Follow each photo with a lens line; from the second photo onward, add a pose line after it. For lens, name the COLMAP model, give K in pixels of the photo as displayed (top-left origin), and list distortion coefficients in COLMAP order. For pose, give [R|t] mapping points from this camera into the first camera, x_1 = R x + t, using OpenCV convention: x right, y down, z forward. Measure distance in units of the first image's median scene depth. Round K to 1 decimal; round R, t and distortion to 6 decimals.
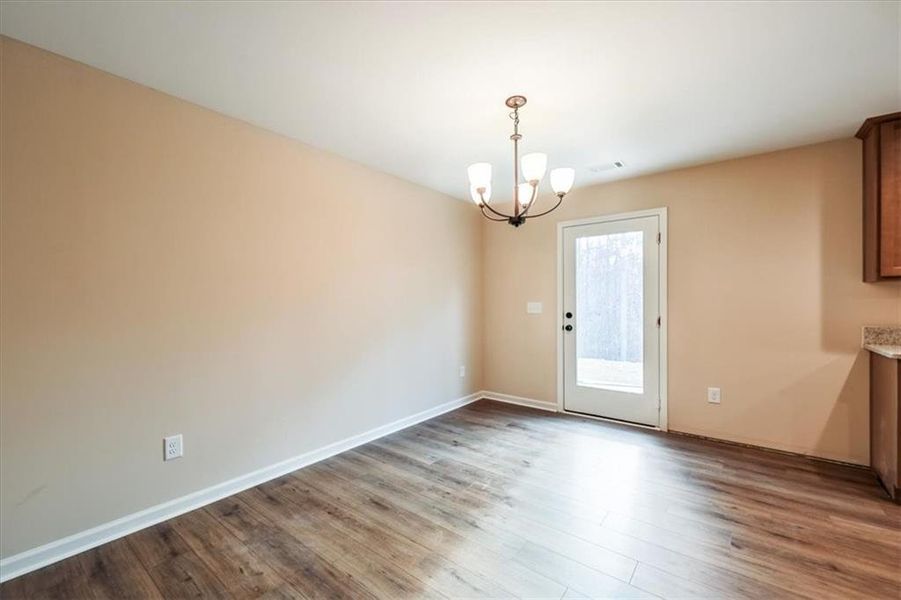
lens RADIAL K [[381.1, 0, 478.0], [0, 381.1, 309.0], [0, 0, 1]] dist [0.002545, -0.000011]
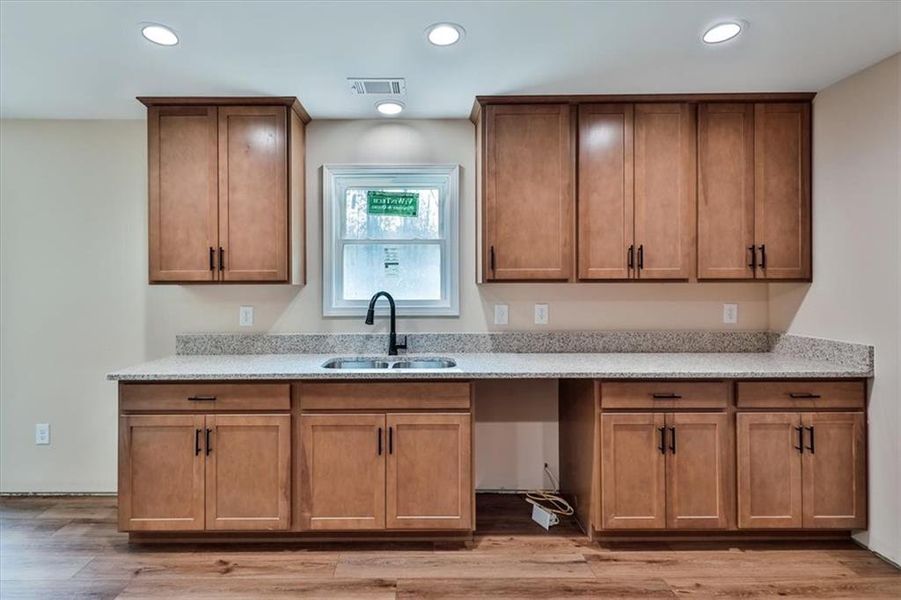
lens RADIAL K [[410.8, 0, 500.8], [0, 410.8, 281.2], [0, 0, 1]] dist [0.002712, 0.000122]
pose [[0.798025, 0.003610, 0.602613, 1.041933], [0.014250, 0.999589, -0.024860, -0.044826], [-0.602455, 0.028426, 0.797646, -0.219324]]
